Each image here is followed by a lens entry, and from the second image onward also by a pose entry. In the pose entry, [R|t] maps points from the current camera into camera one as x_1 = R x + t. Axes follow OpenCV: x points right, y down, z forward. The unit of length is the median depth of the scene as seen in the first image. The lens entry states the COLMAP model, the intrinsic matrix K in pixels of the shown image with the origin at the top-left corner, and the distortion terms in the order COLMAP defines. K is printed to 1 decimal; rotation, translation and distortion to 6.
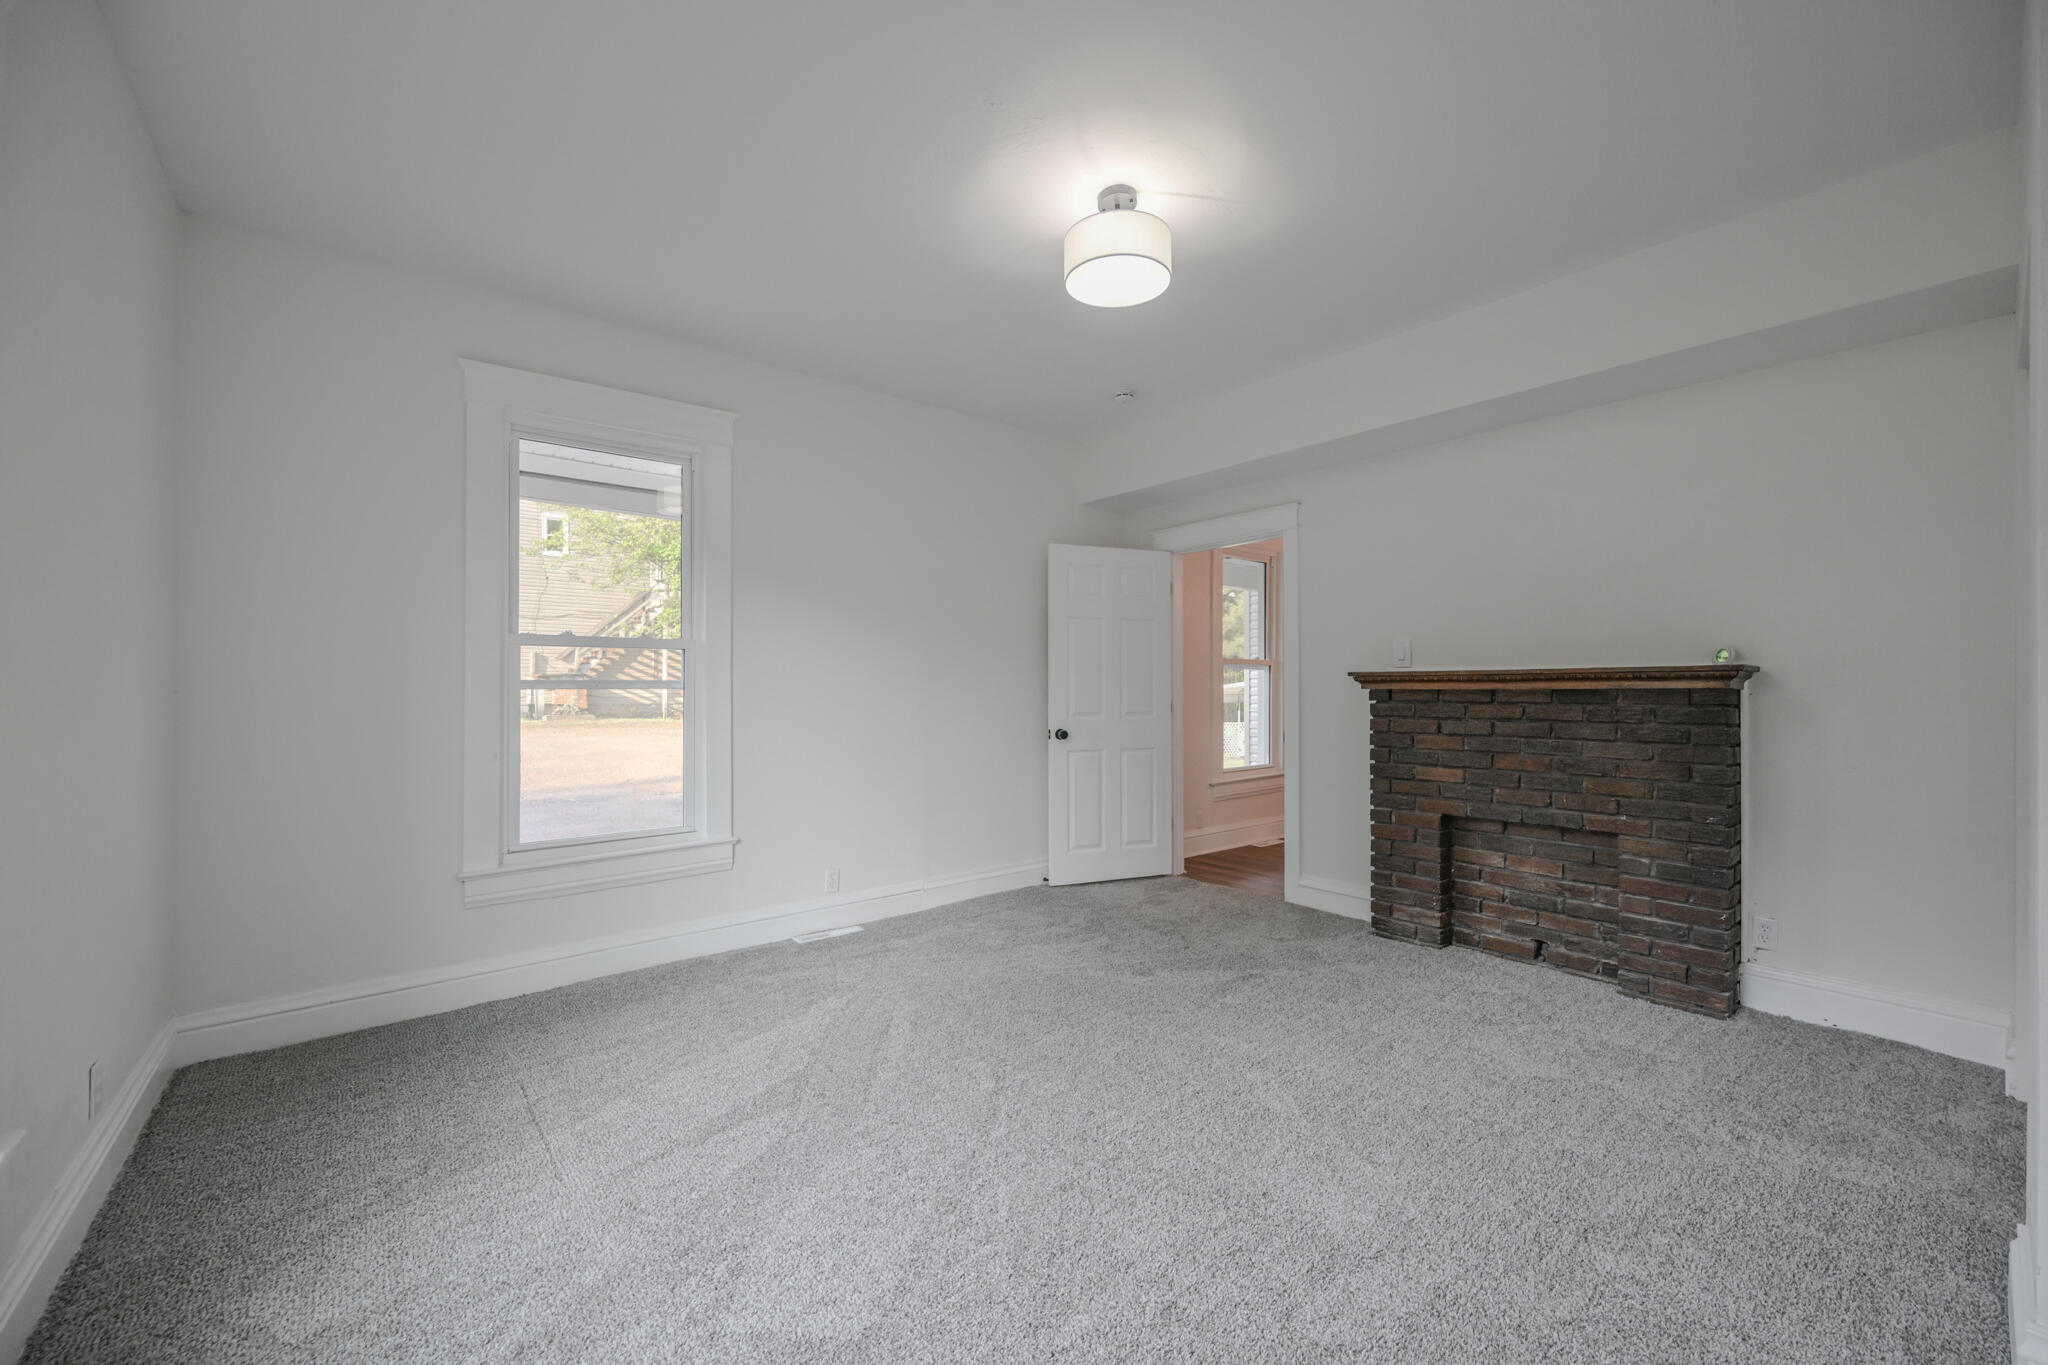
lens RADIAL K [[816.9, 0, 1024.3], [0, 816.9, 683.7], [0, 0, 1]] dist [-0.001852, 0.000094]
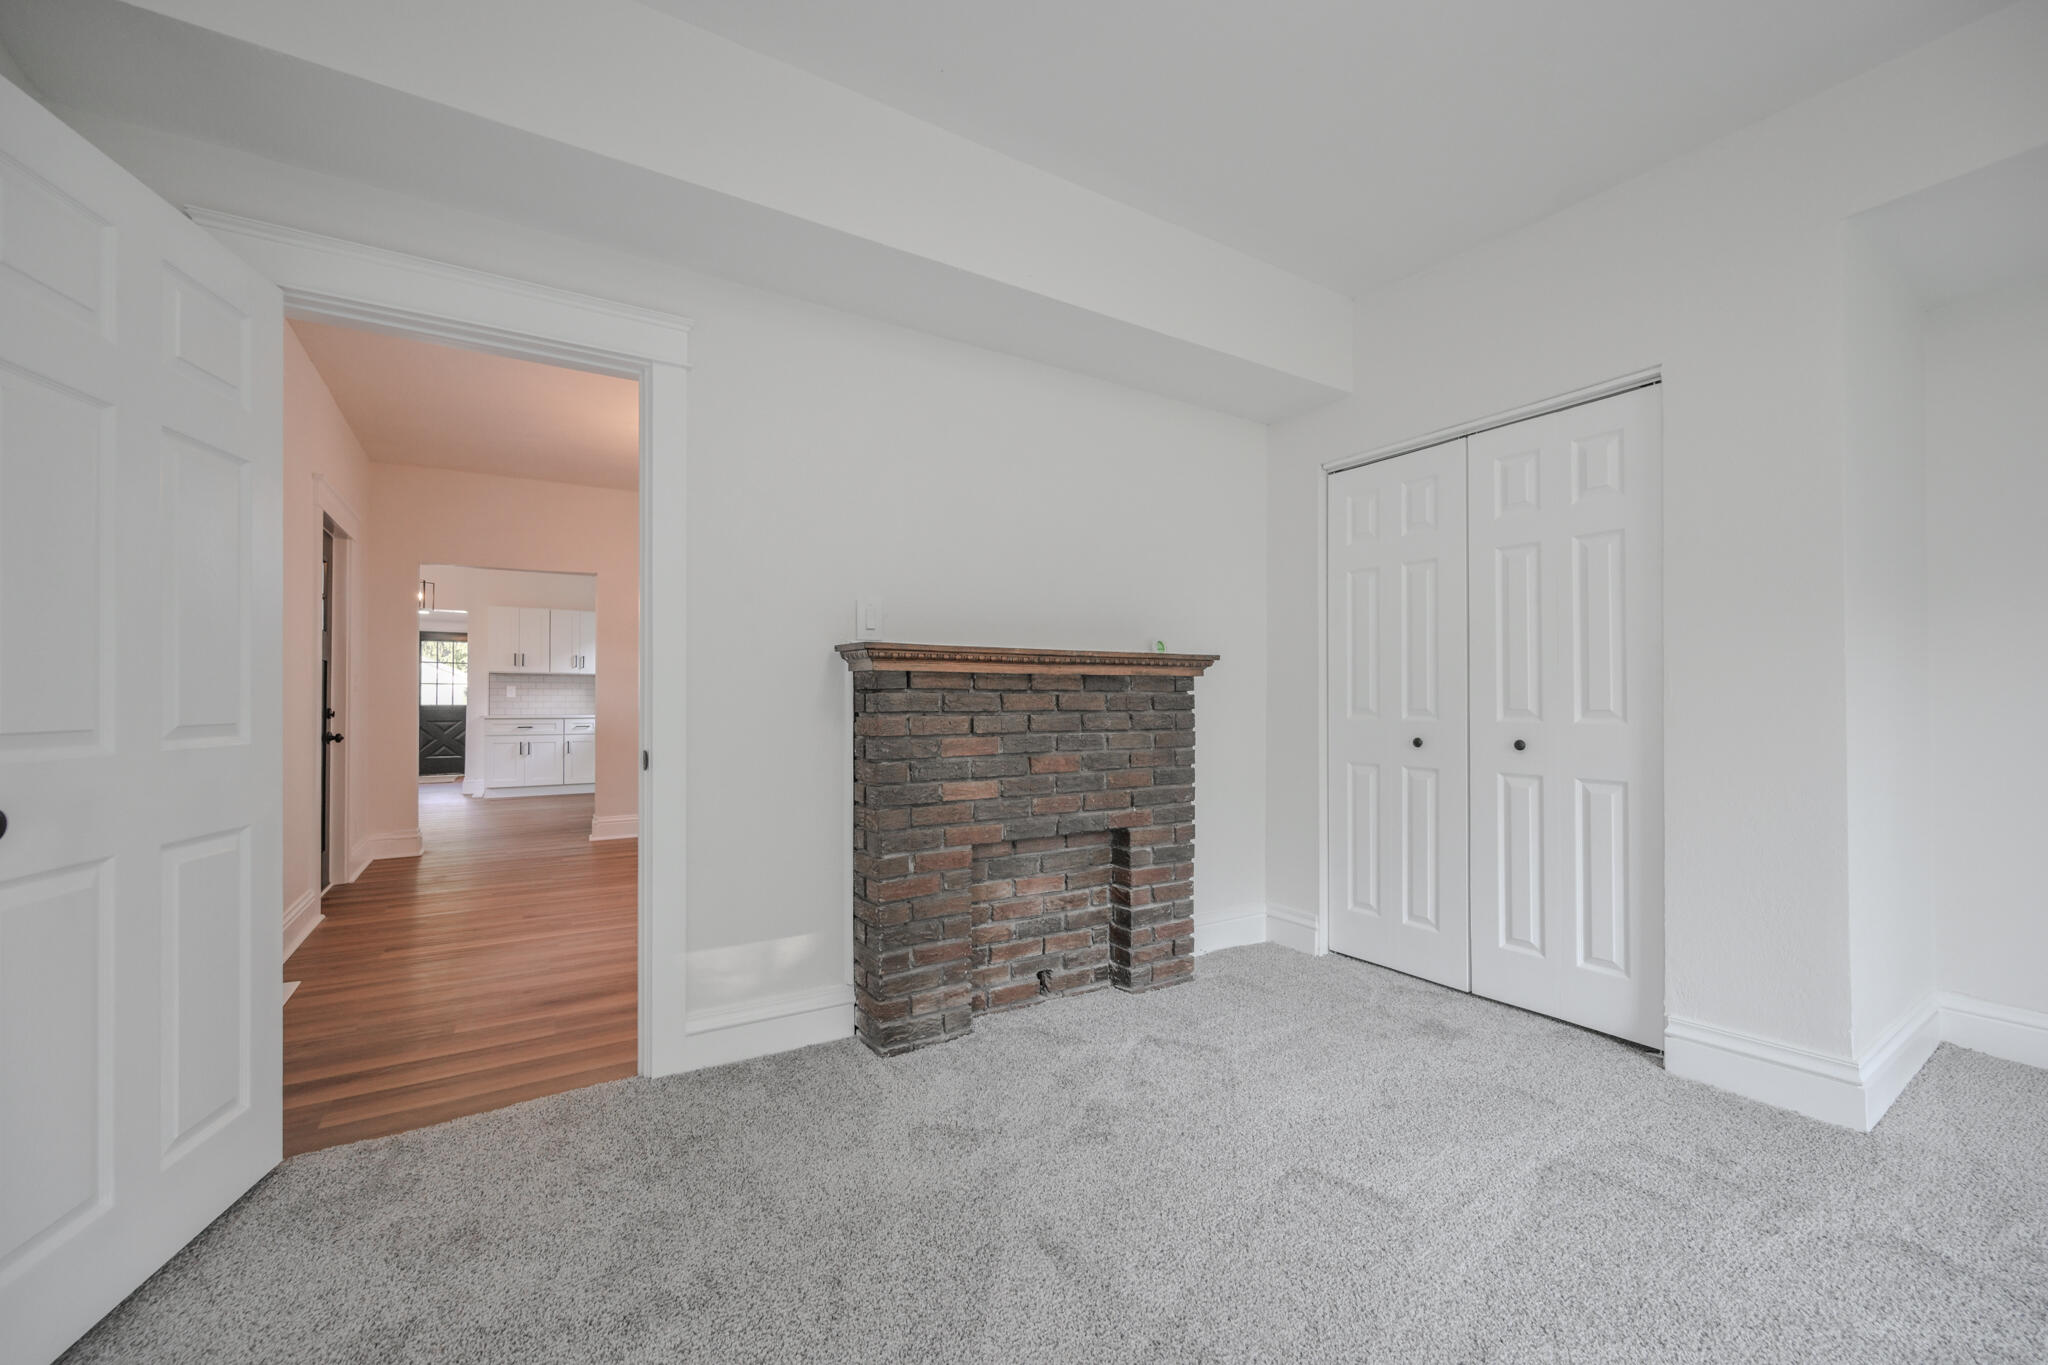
lens RADIAL K [[816.9, 0, 1011.4], [0, 816.9, 691.6], [0, 0, 1]] dist [-0.001852, 0.000094]
pose [[0.132268, 0.002311, 0.991211, -0.212937], [-0.007907, 0.999968, -0.001277, 0.025329], [-0.991182, -0.007669, 0.132282, 0.909139]]
